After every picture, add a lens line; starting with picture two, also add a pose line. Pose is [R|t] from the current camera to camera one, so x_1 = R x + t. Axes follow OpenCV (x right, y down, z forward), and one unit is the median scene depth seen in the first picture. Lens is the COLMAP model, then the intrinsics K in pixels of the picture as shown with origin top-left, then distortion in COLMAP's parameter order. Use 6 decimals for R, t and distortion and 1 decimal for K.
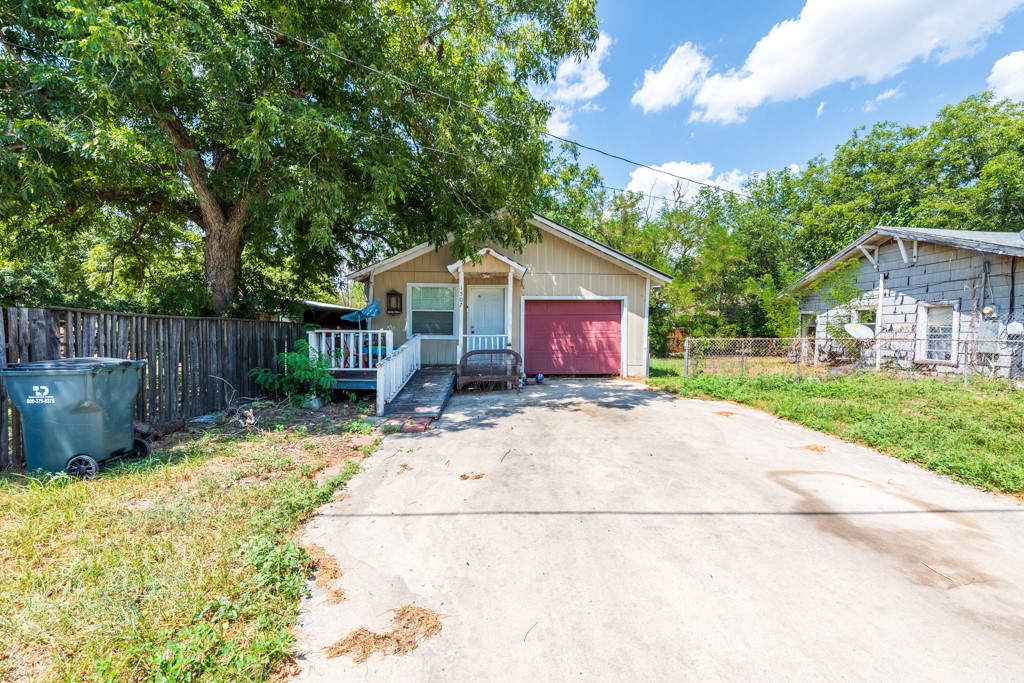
lens RADIAL K [[391.3, 0, 509.9], [0, 391.3, 342.6], [0, 0, 1]] dist [-0.008954, -0.000589]
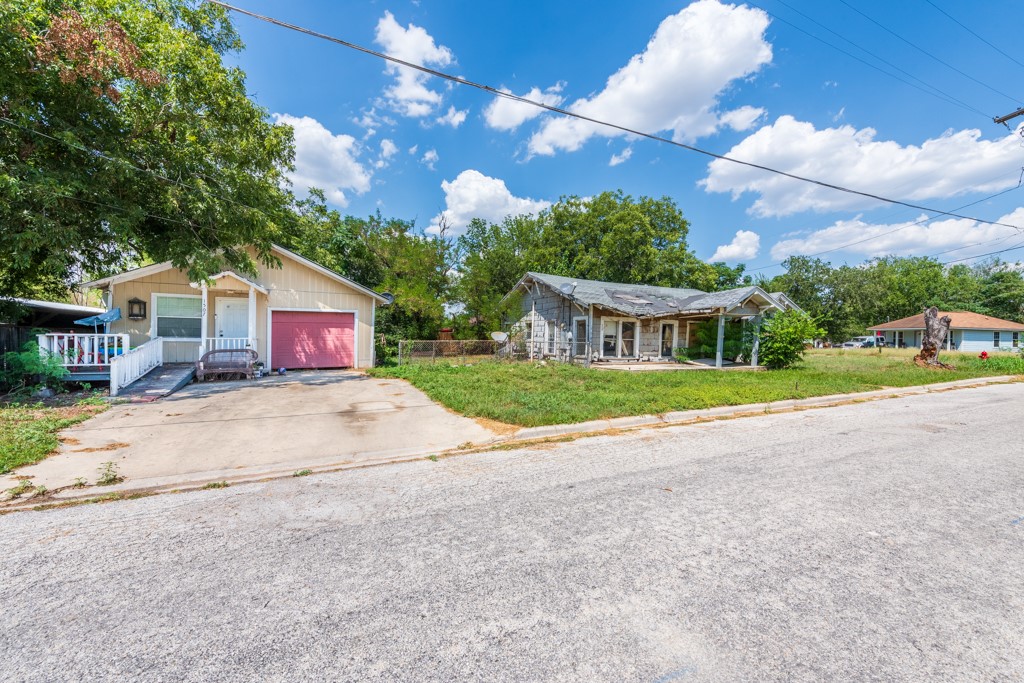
lens RADIAL K [[391.3, 0, 516.2], [0, 391.3, 342.5], [0, 0, 1]] dist [-0.008954, -0.000589]
pose [[0.900186, -0.000880, 0.435506, 0.230558], [0.003663, 0.999978, -0.005552, 0.005883], [-0.435491, 0.006593, 0.900169, -0.557232]]
